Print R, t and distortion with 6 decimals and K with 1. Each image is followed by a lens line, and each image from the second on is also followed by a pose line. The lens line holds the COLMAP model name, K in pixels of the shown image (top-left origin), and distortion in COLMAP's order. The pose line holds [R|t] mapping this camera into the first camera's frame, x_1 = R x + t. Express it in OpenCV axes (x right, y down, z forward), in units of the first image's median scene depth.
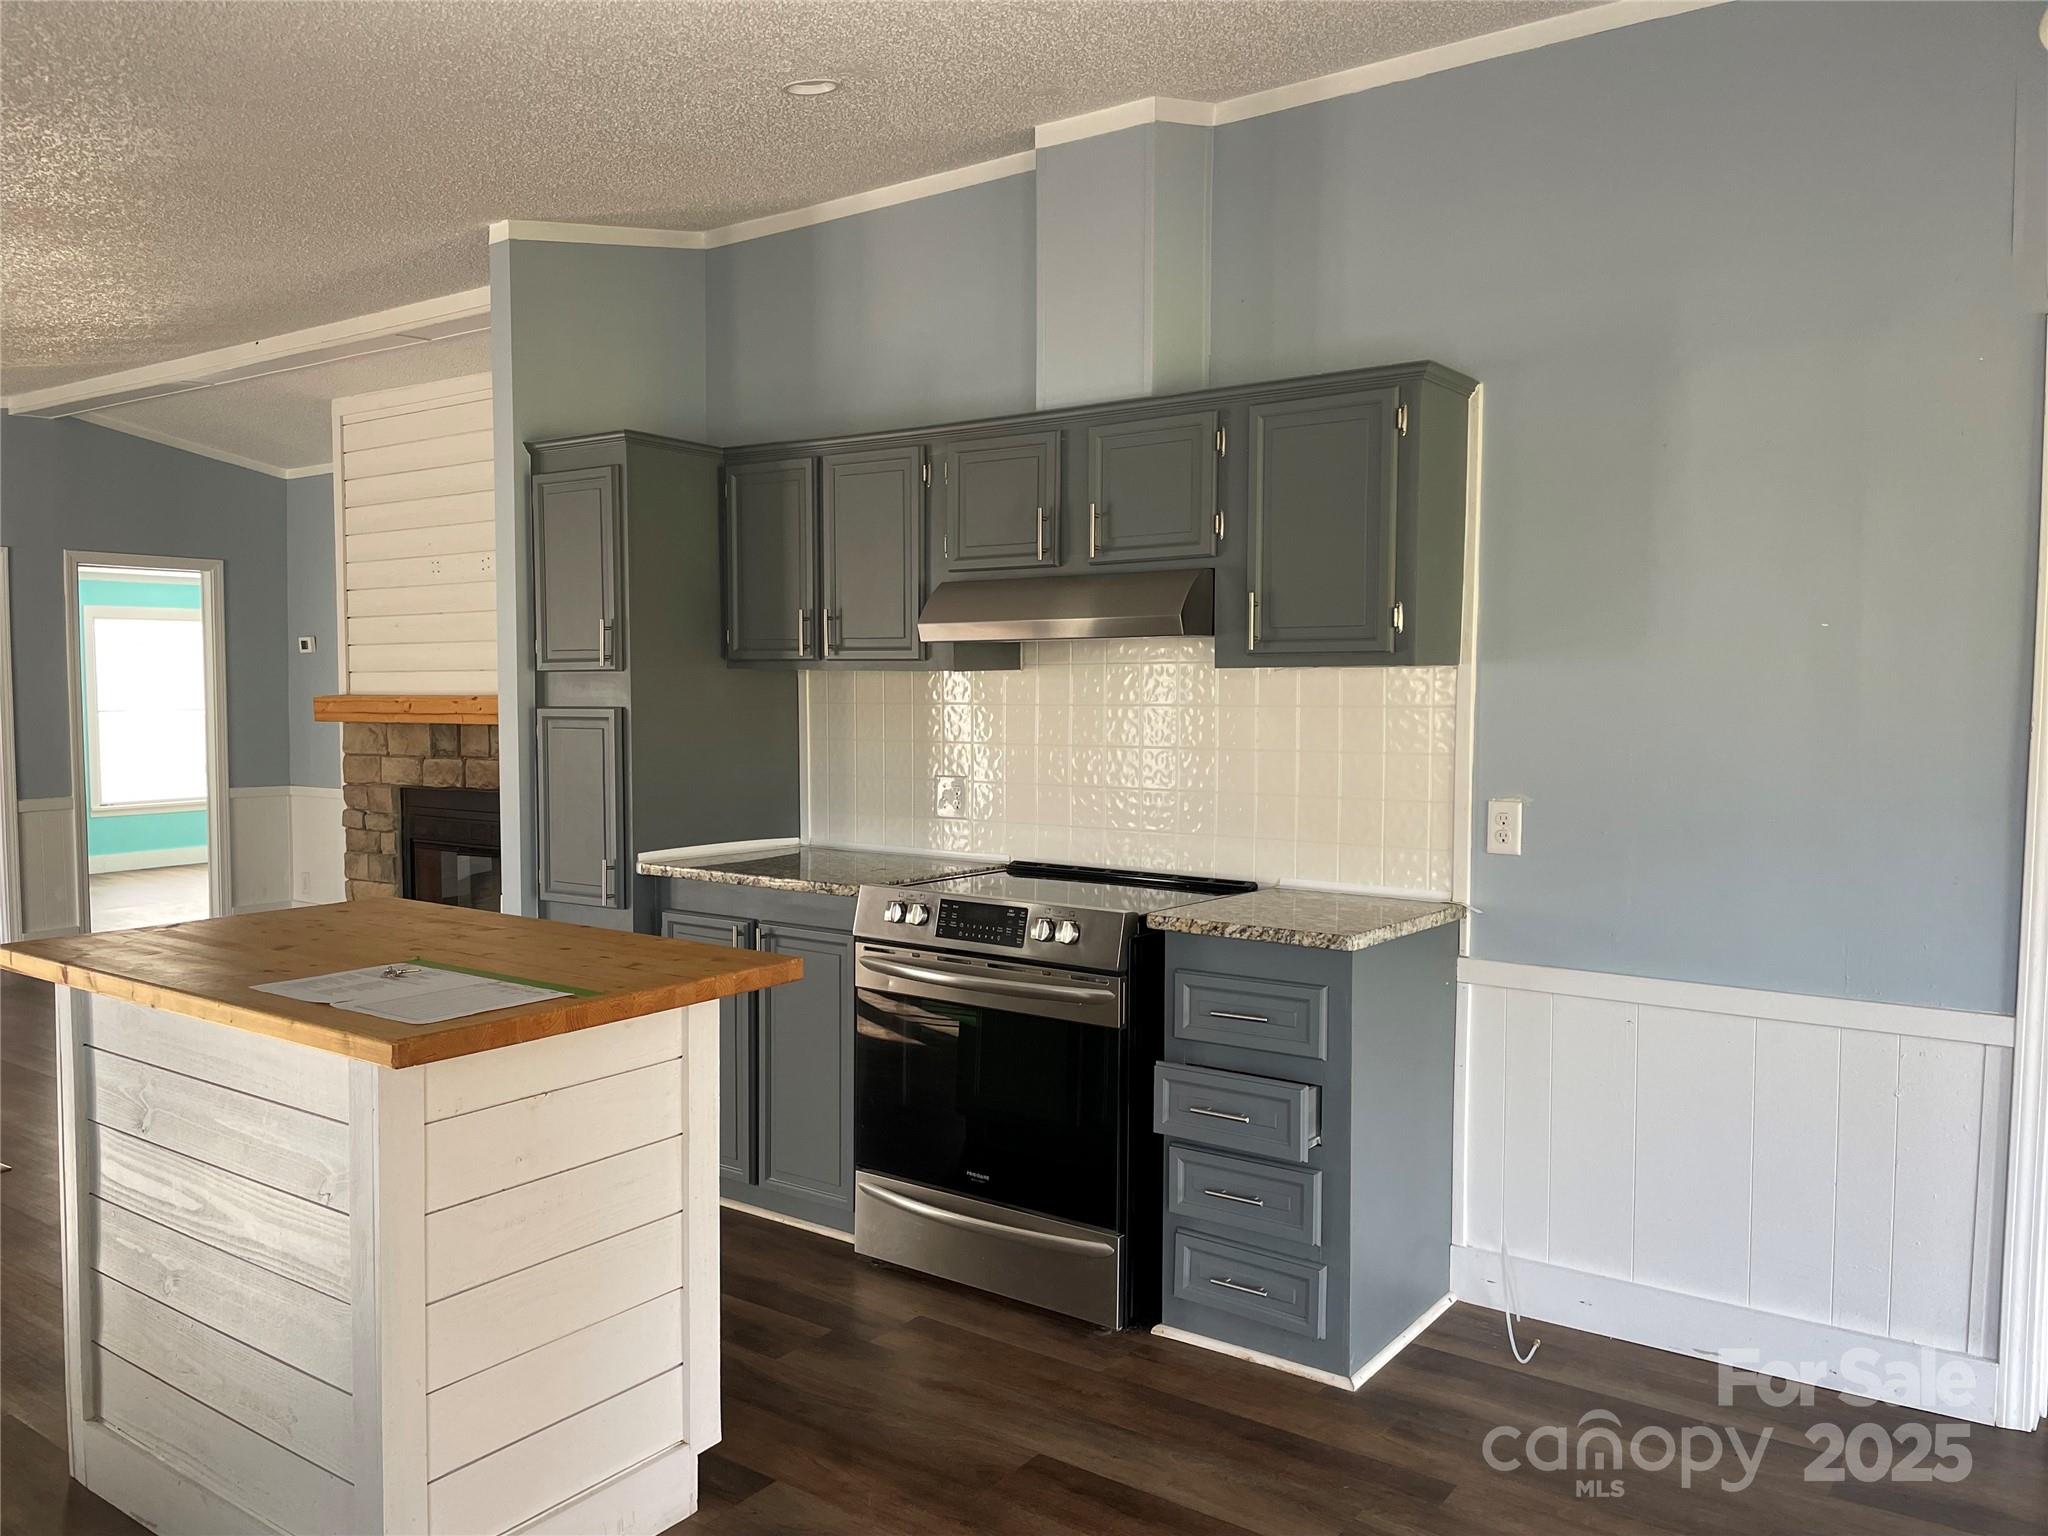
lens RADIAL K [[1532.5, 0, 1020.2], [0, 1532.5, 770.5], [0, 0, 1]] dist [0.074336, -0.097869]
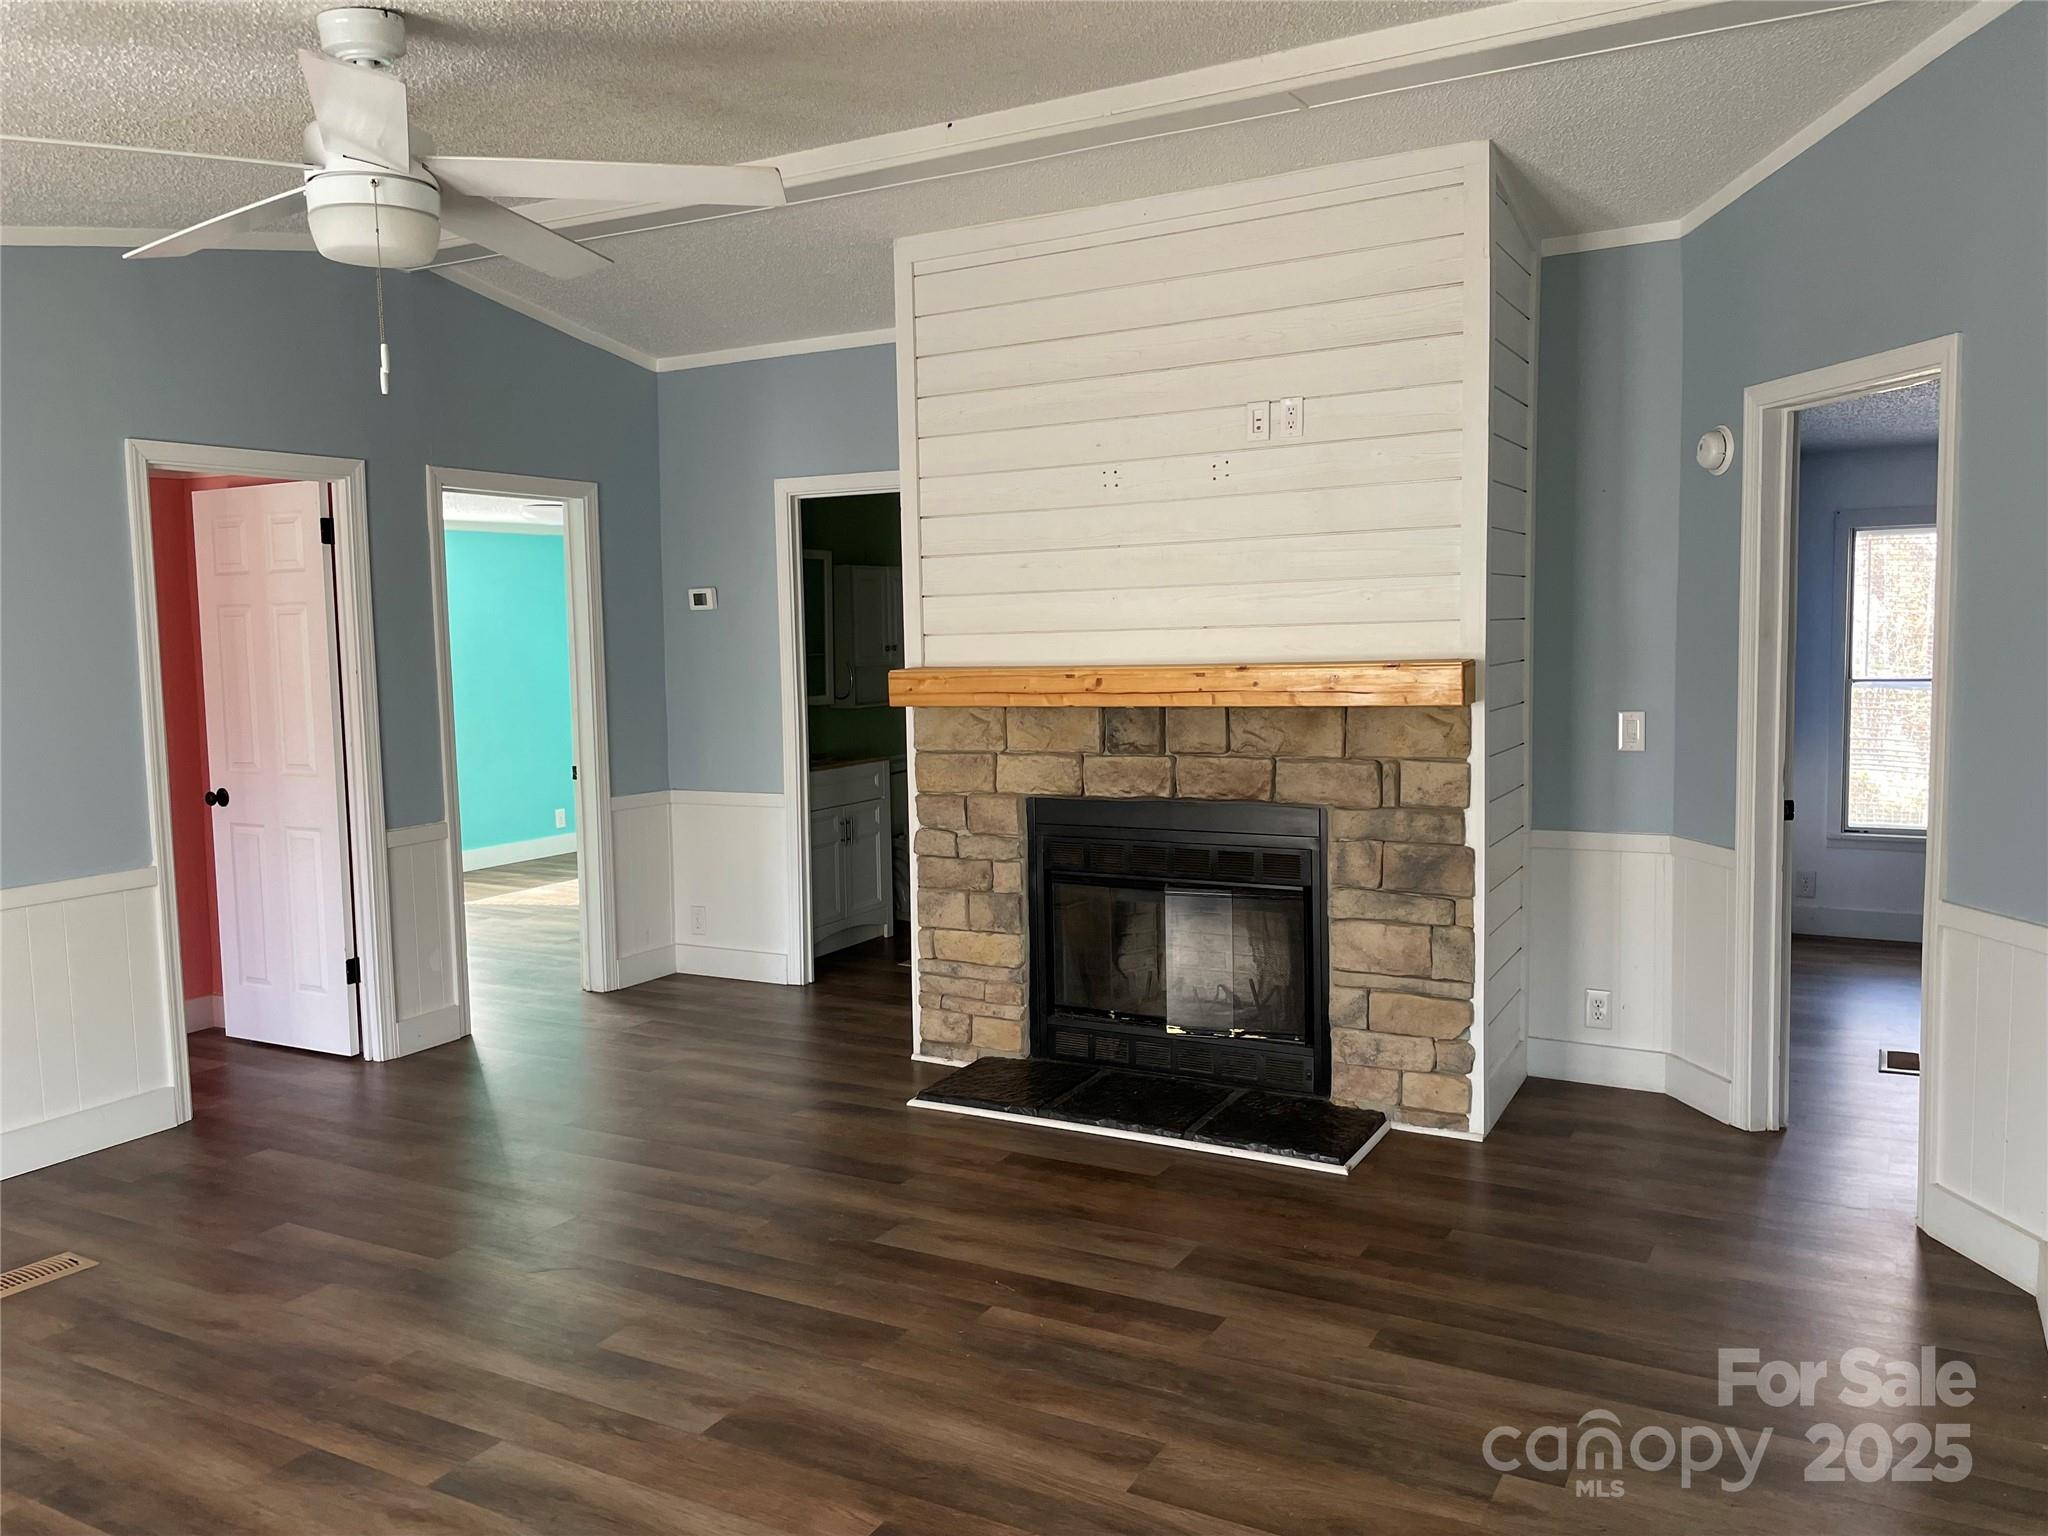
lens RADIAL K [[1532.5, 0, 1028.9], [0, 1532.5, 761.0], [0, 0, 1]] dist [0.074336, -0.097869]
pose [[0.992516, -0.030220, 0.118318, -0.479681], [0.027092, 0.999242, 0.027957, -0.025058], [-0.119073, -0.024543, 0.992582, 0.309191]]
